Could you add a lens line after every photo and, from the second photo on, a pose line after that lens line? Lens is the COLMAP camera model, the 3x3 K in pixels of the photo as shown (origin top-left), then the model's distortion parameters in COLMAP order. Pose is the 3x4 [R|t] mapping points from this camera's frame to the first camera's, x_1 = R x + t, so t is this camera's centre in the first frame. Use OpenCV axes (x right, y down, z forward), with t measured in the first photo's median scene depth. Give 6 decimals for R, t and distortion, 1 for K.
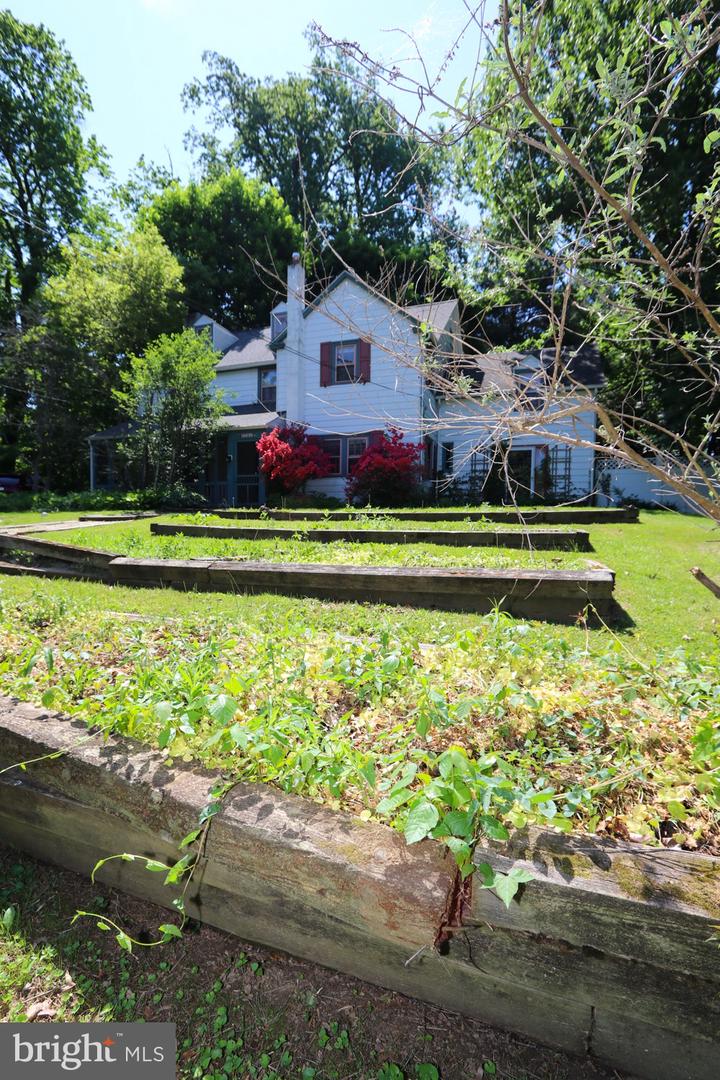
lens RADIAL K [[498.0, 0, 361.1], [0, 498.0, 551.9], [0, 0, 1]] dist [-0.010574, -0.002551]
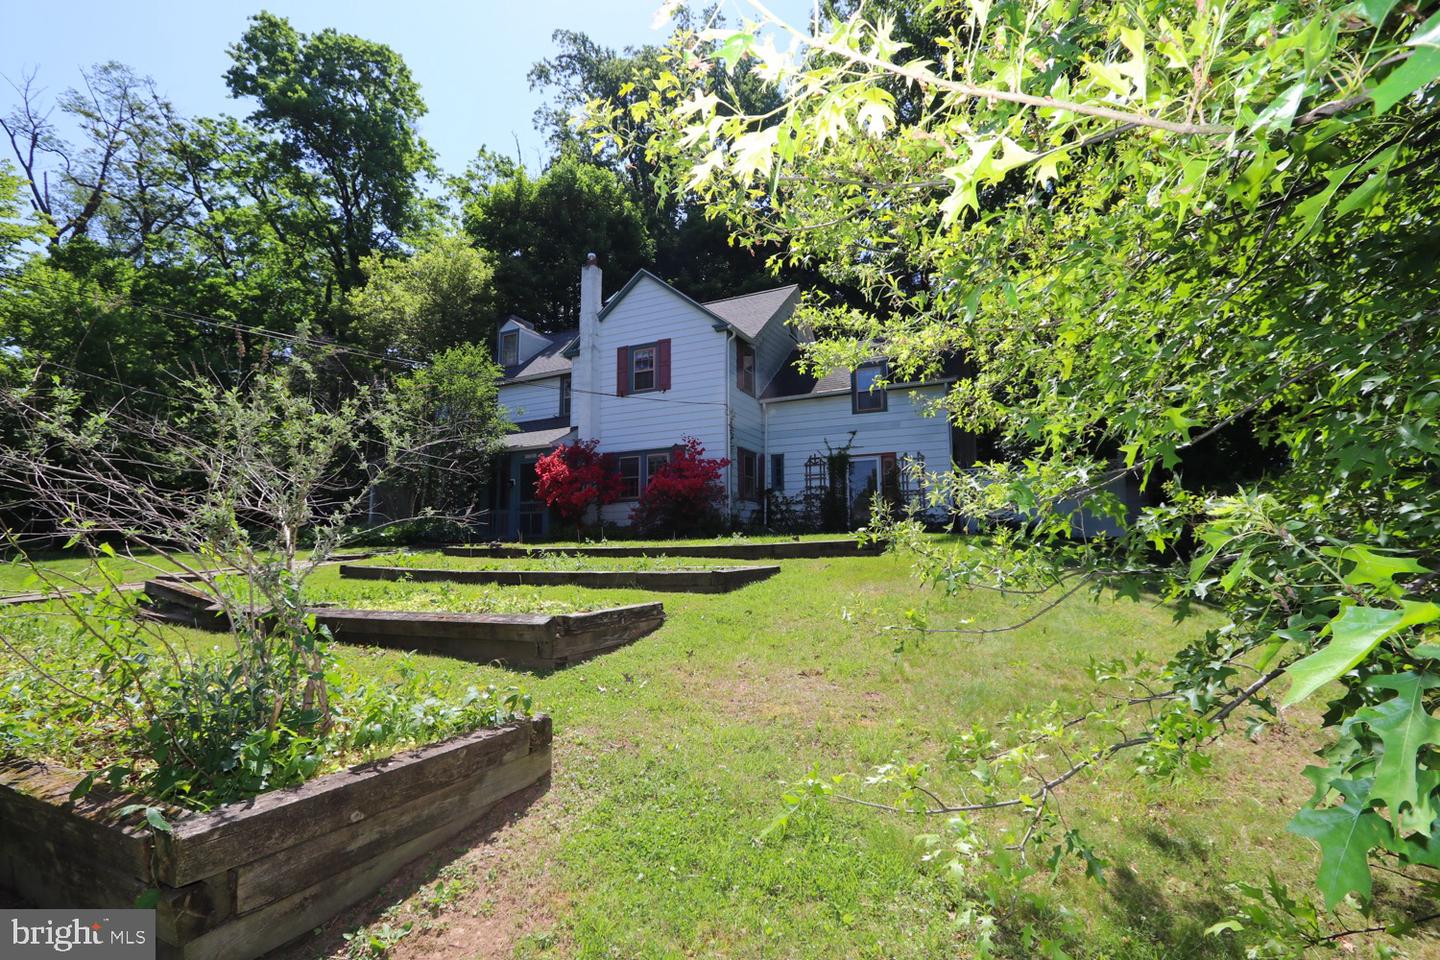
lens RADIAL K [[663.9, 0, 710.6], [0, 663.9, 487.7], [0, 0, 1]] dist [-0.010574, -0.002551]
pose [[0.992066, -0.030418, -0.121982, 0.209496], [0.011751, 0.988476, -0.150923, -0.002468], [0.125167, 0.148292, 0.980991, -0.077896]]
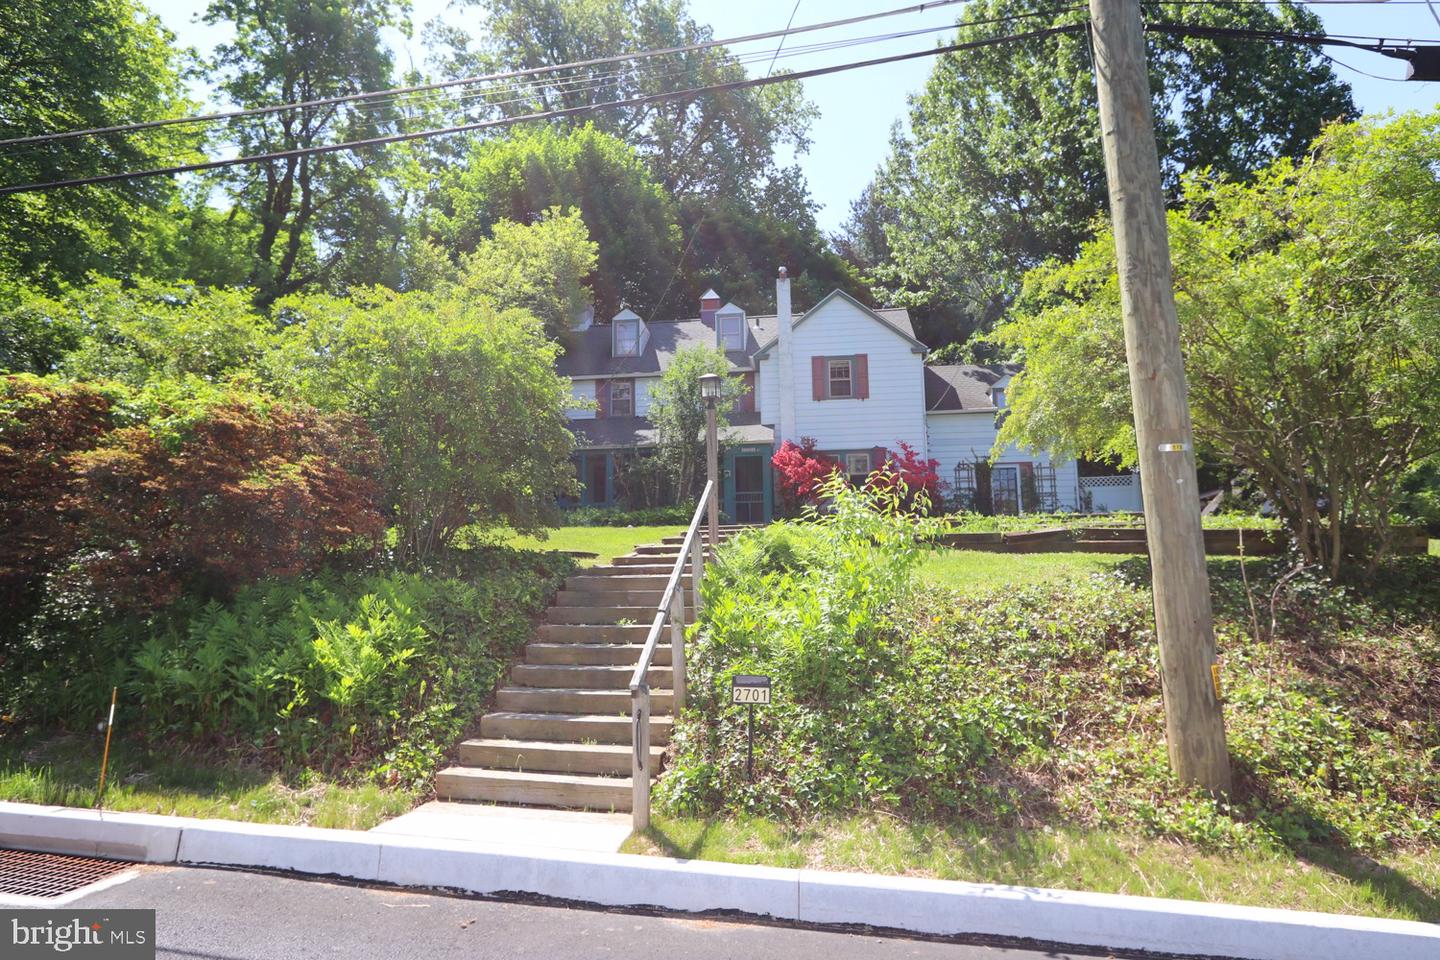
lens RADIAL K [[929.6, 0, 713.3], [0, 929.6, 478.3], [0, 0, 1]] dist [-0.009096, 0.001868]
pose [[0.971853, 0.005805, 0.235517, -0.676344], [0.039692, 0.981371, -0.187976, 0.138716], [-0.232221, 0.192033, 0.953518, -0.614424]]
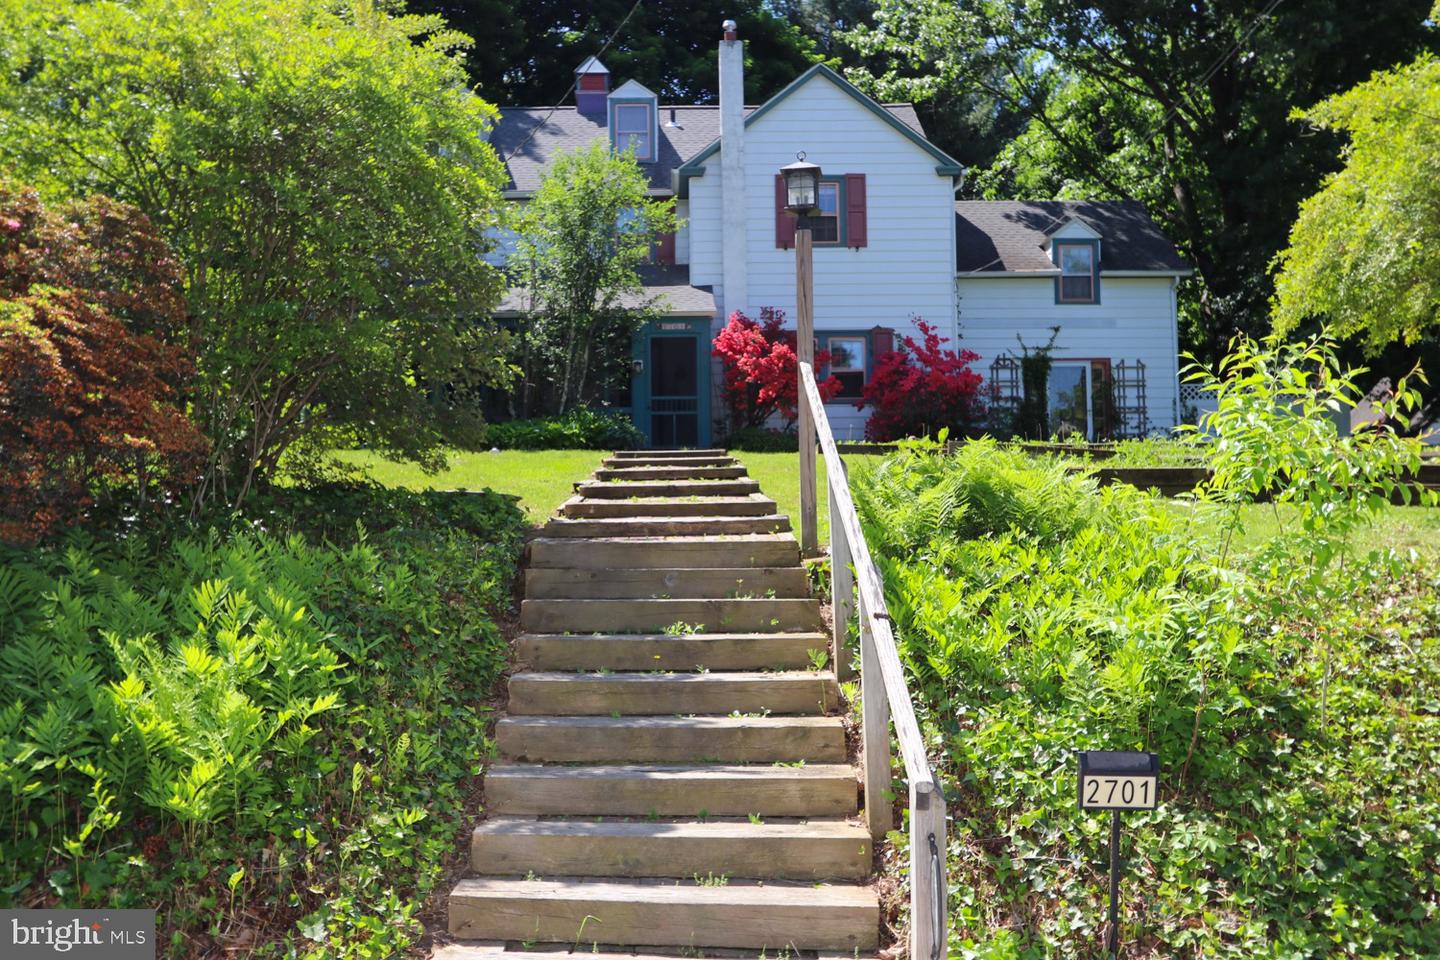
lens RADIAL K [[1439.8, 0, 722.8], [0, 1439.8, 479.0], [0, 0, 1]] dist [0.016780, 0.000000]
pose [[0.928224, -0.000392, 0.372020, -0.751751], [0.046747, 0.992196, -0.115590, 0.122402], [-0.369072, 0.124684, 0.920999, -0.477141]]
